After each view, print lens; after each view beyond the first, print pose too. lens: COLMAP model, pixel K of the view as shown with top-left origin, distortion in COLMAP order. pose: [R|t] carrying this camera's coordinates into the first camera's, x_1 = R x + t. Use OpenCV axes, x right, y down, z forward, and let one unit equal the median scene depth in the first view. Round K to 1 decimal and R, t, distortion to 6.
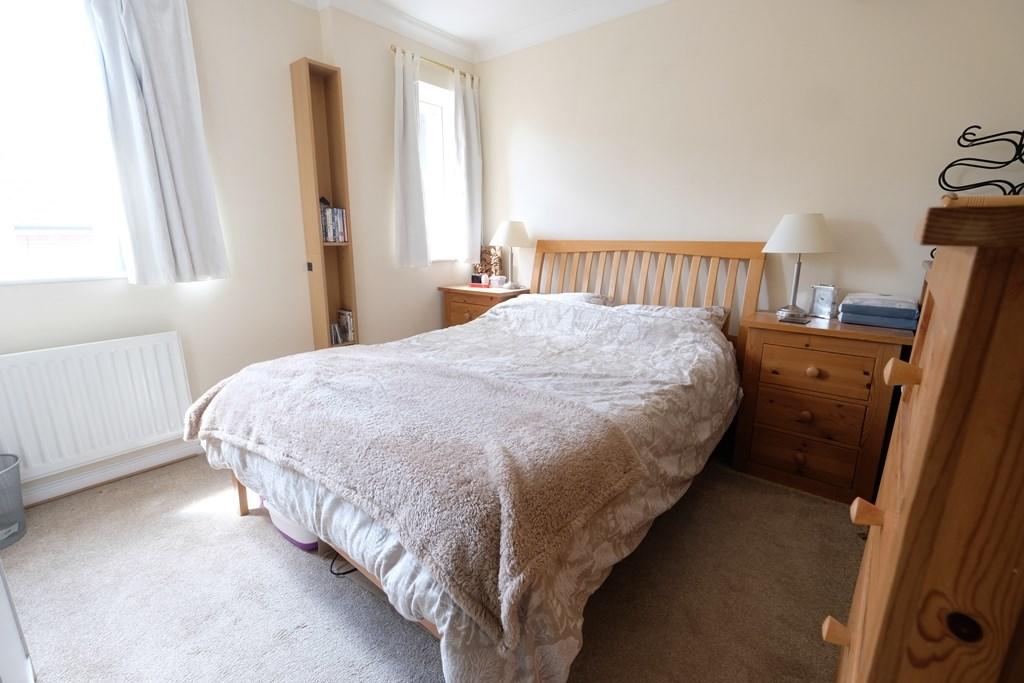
lens RADIAL K [[446.3, 0, 517.2], [0, 446.3, 335.1], [0, 0, 1]] dist [0.000163, -0.000153]
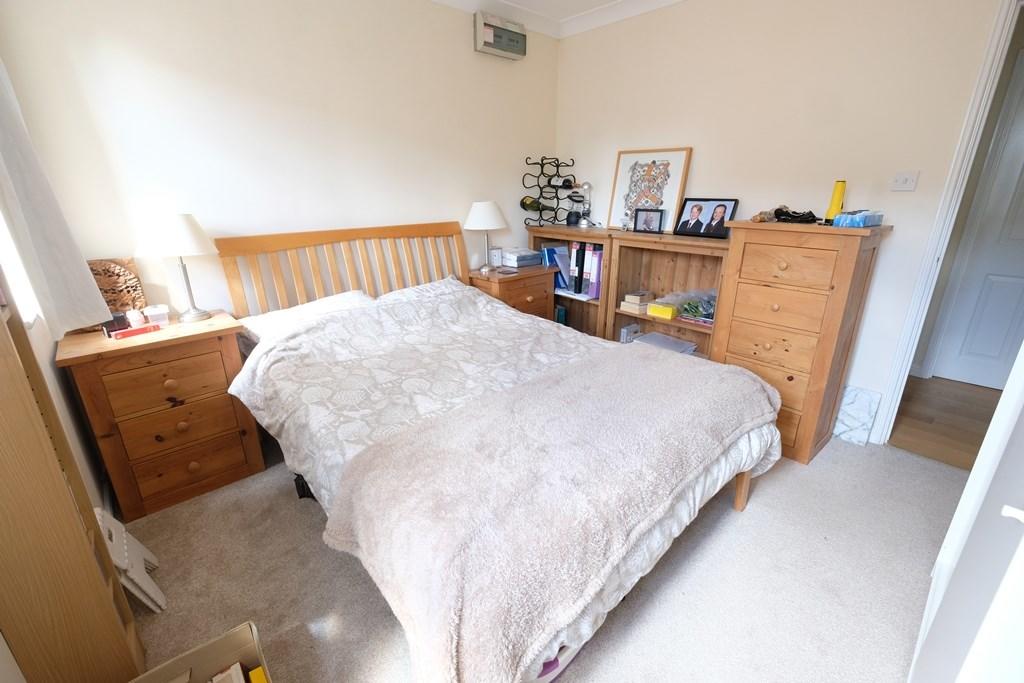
lens RADIAL K [[446.3, 0, 517.2], [0, 446.3, 335.1], [0, 0, 1]] dist [0.000163, -0.000153]
pose [[0.143067, -0.319830, 0.936611, -0.827740], [0.227883, 0.931564, 0.283298, -0.240053], [-0.963121, 0.172908, 0.206160, 0.643002]]
